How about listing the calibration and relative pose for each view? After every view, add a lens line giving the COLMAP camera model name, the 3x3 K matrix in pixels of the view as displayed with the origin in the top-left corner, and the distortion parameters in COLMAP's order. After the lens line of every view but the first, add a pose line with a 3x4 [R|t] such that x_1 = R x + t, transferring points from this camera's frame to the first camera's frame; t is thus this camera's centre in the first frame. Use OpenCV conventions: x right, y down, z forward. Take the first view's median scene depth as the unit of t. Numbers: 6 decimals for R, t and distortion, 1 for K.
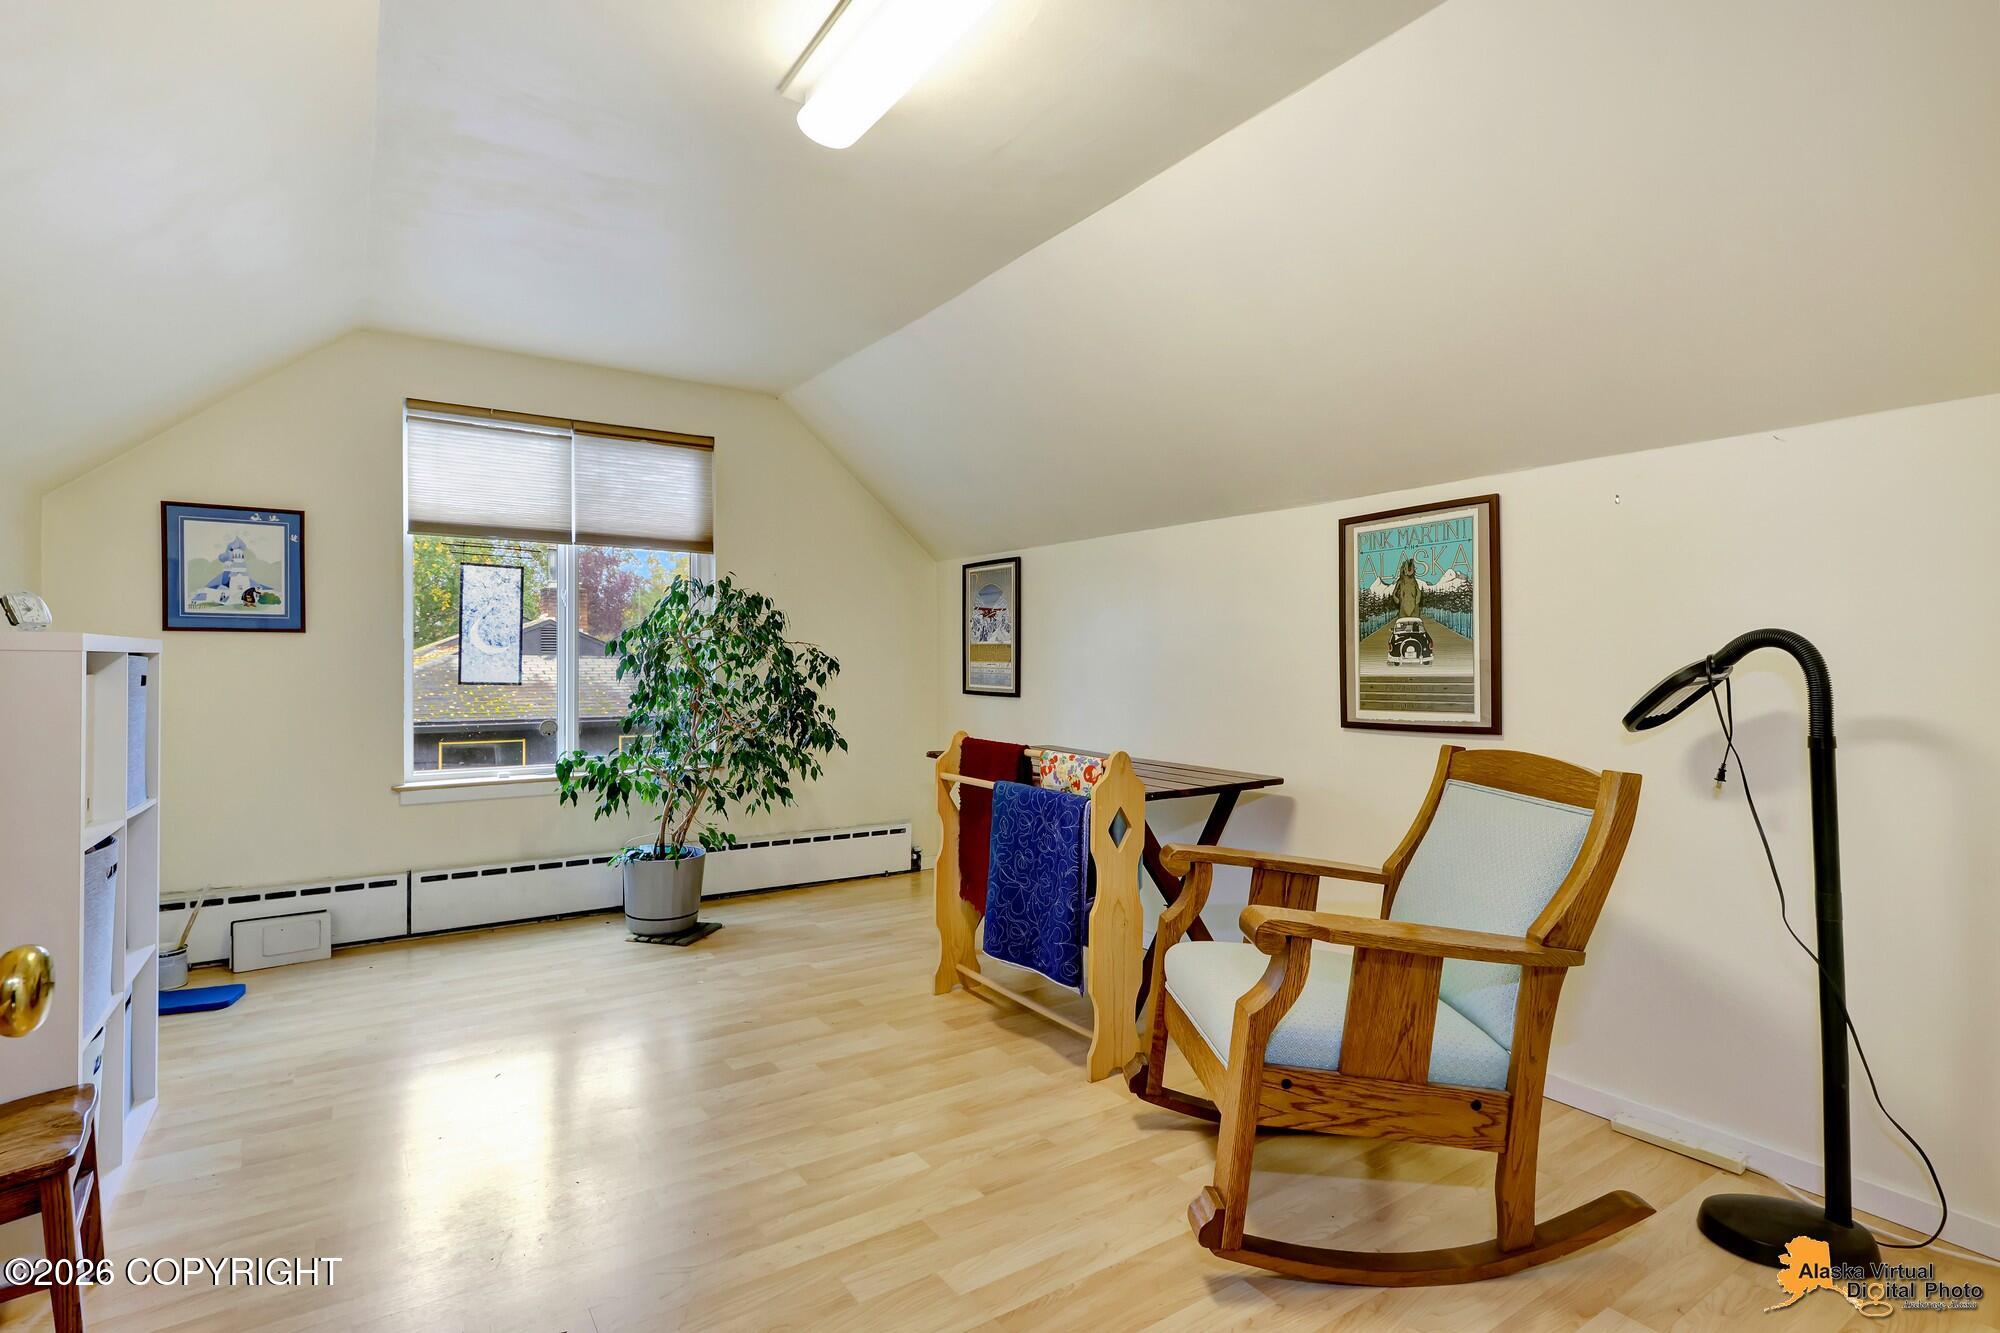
lens RADIAL K [[943.9, 0, 1000.0], [0, 943.9, 666.5], [0, 0, 1]] dist [0.006287, -0.000910]
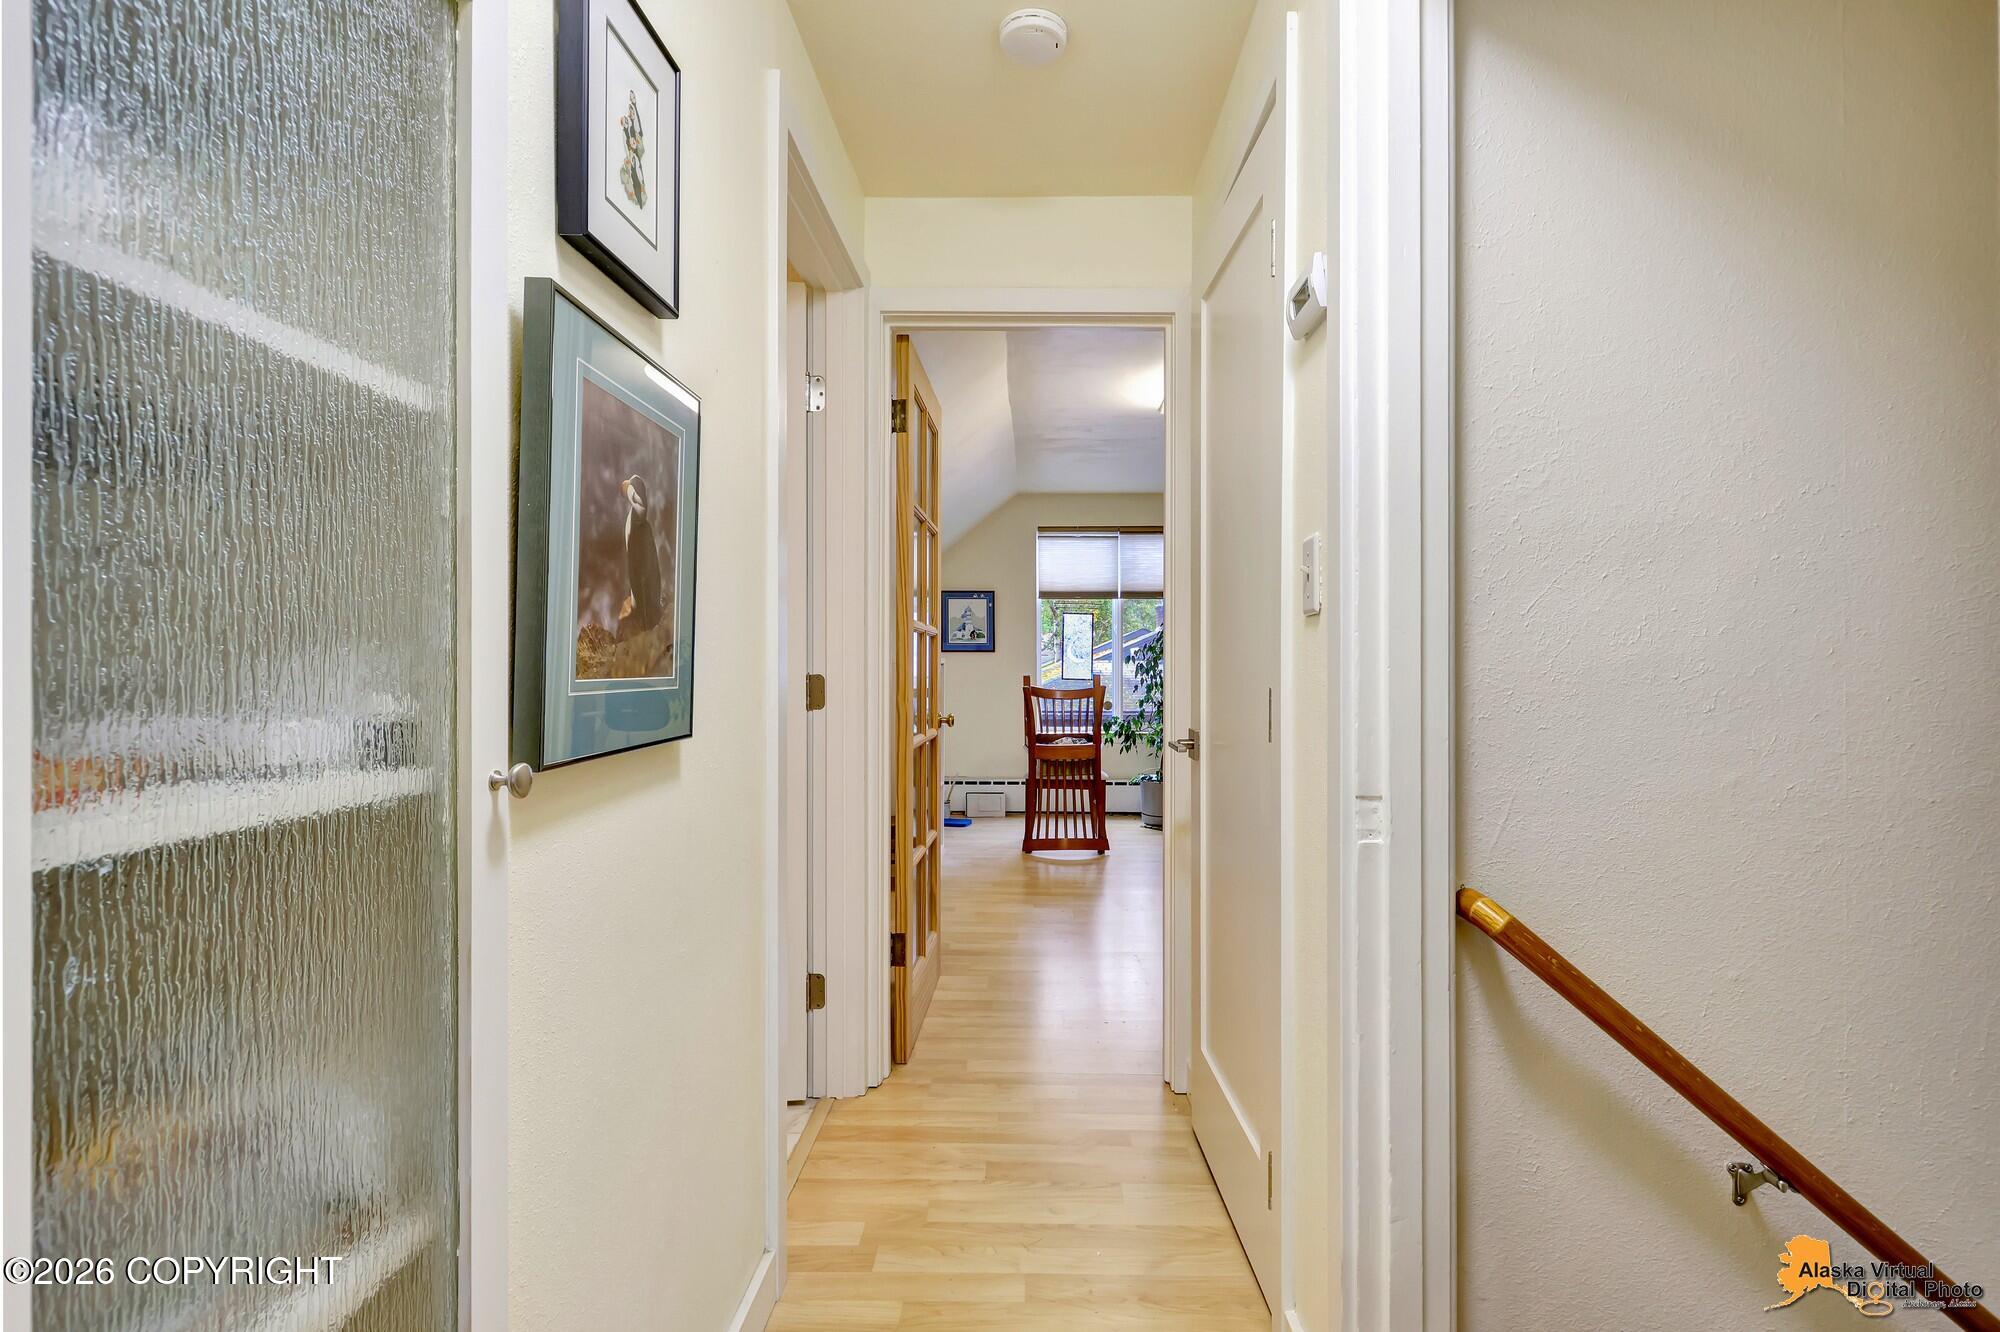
lens RADIAL K [[943.9, 0, 1000.0], [0, 943.9, 666.0], [0, 0, 1]] dist [0.006287, -0.000910]
pose [[0.801313, -0.000528, -0.598246, 0.460390], [-0.000851, 0.999998, -0.002022, -0.002800], [0.598245, 0.002129, 0.801310, -0.581242]]
